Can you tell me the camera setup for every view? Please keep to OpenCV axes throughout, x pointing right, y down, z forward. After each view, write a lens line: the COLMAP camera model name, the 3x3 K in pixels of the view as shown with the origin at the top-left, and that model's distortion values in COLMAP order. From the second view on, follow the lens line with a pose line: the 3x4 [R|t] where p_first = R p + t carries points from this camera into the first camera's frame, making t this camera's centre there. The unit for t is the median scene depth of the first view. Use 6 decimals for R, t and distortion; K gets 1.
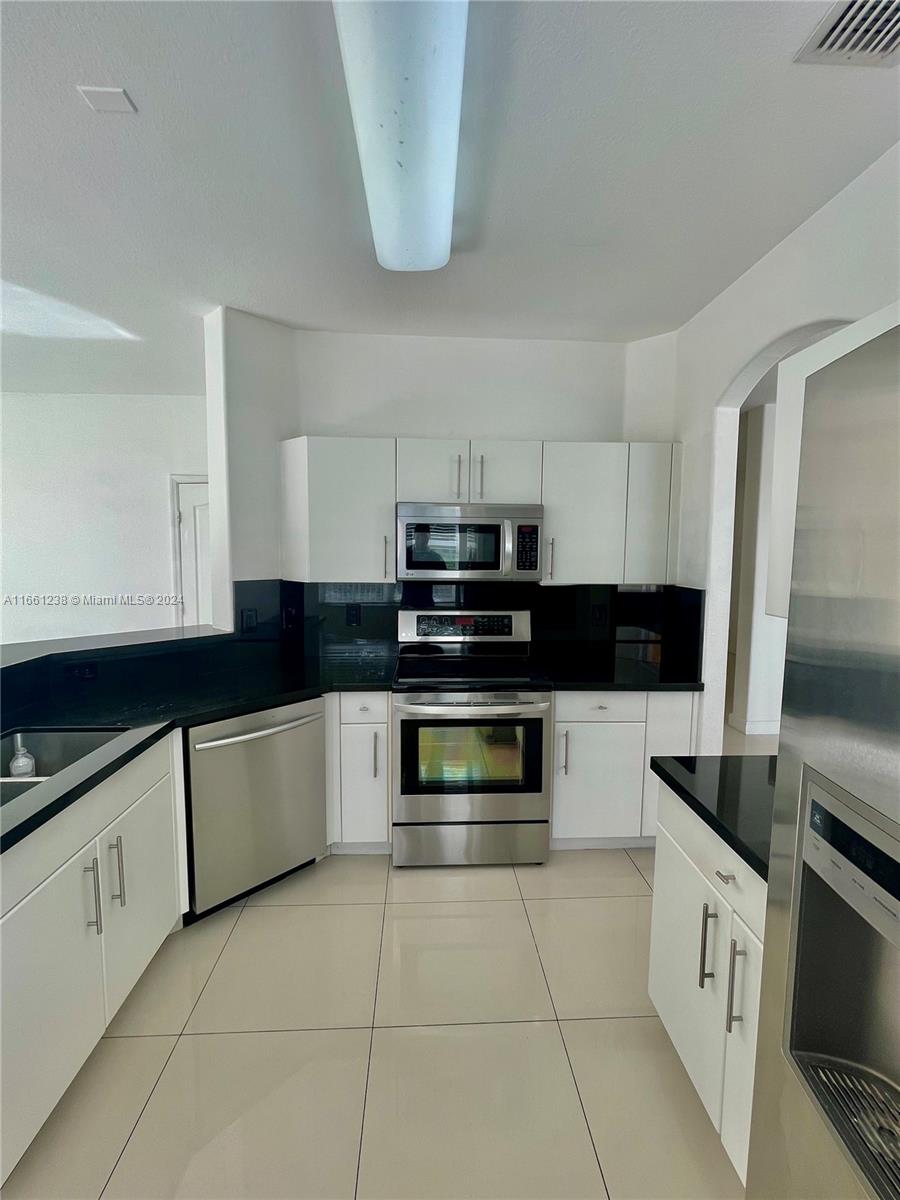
lens RADIAL K [[525.2, 0, 455.0], [0, 525.2, 595.8], [0, 0, 1]] dist [-0.002968, -0.001123]
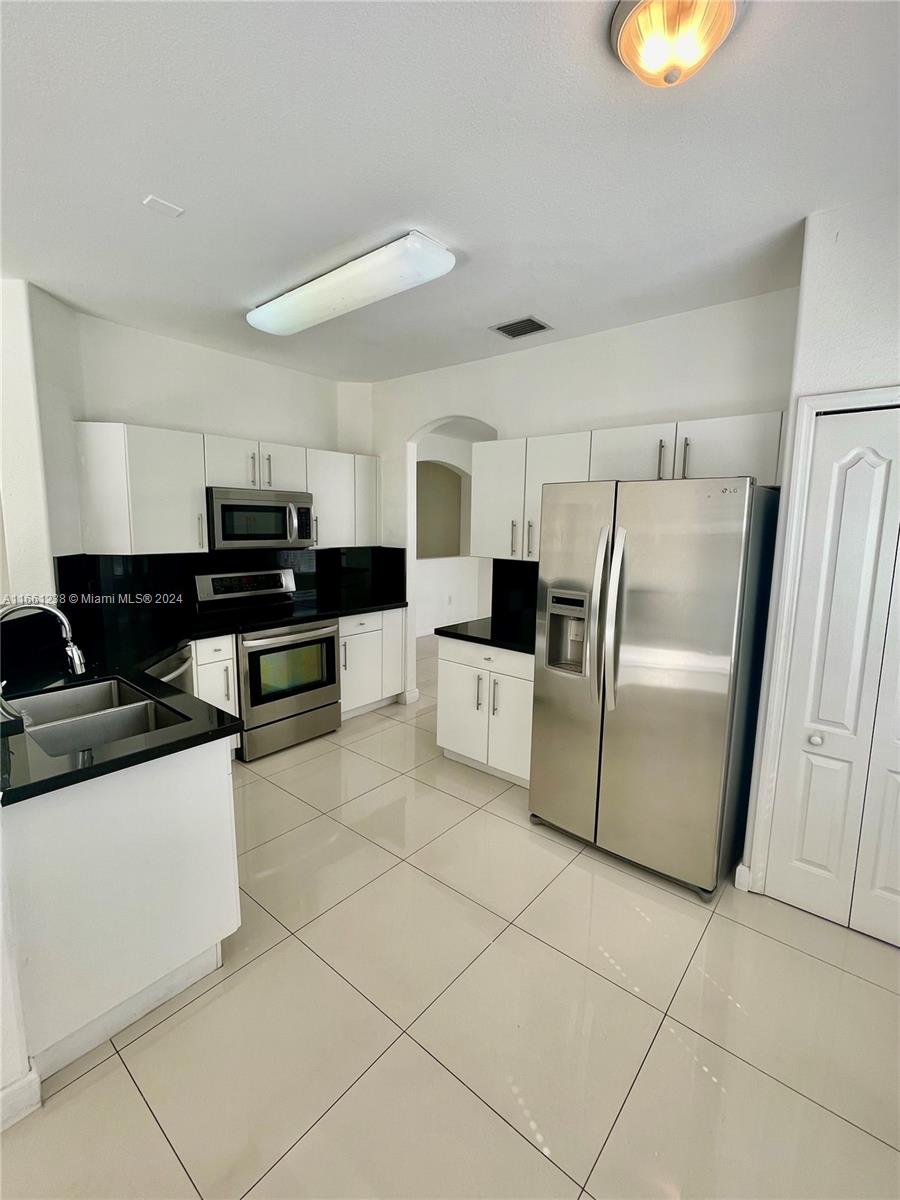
lens RADIAL K [[525.2, 0, 457.8], [0, 525.2, 597.1], [0, 0, 1]] dist [-0.002968, -0.001123]
pose [[0.677402, -0.105034, 0.728076, -0.639850], [0.053264, 0.994159, 0.093863, -0.003772], [-0.733682, -0.024803, 0.679040, -0.281529]]
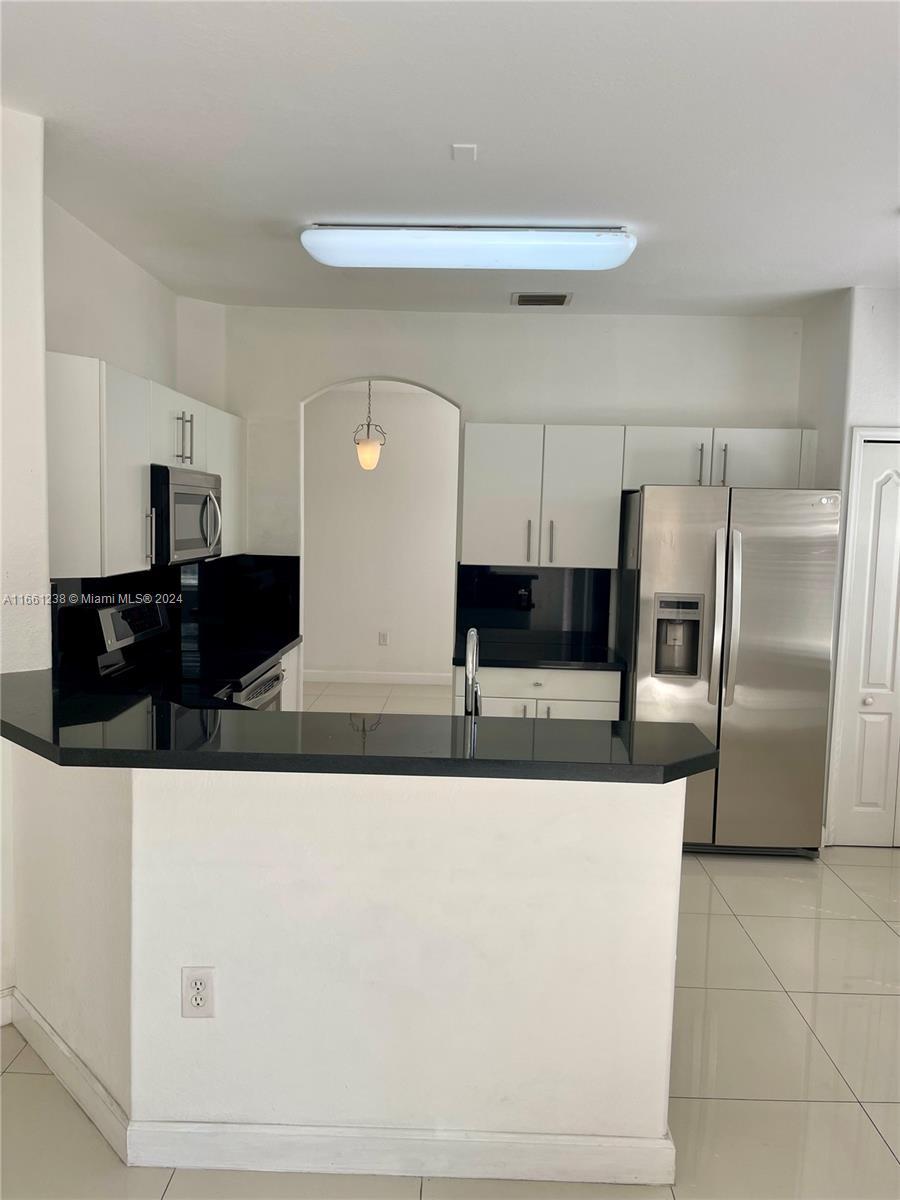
lens RADIAL K [[884.5, 0, 448.6], [0, 884.5, 601.5], [0, 0, 1]] dist [0.009207, 0.009295]
pose [[0.078961, -0.107838, 0.991028, -1.391318], [0.060437, 0.992821, 0.103218, -0.087932], [-0.995044, 0.051745, 0.084912, 0.471505]]
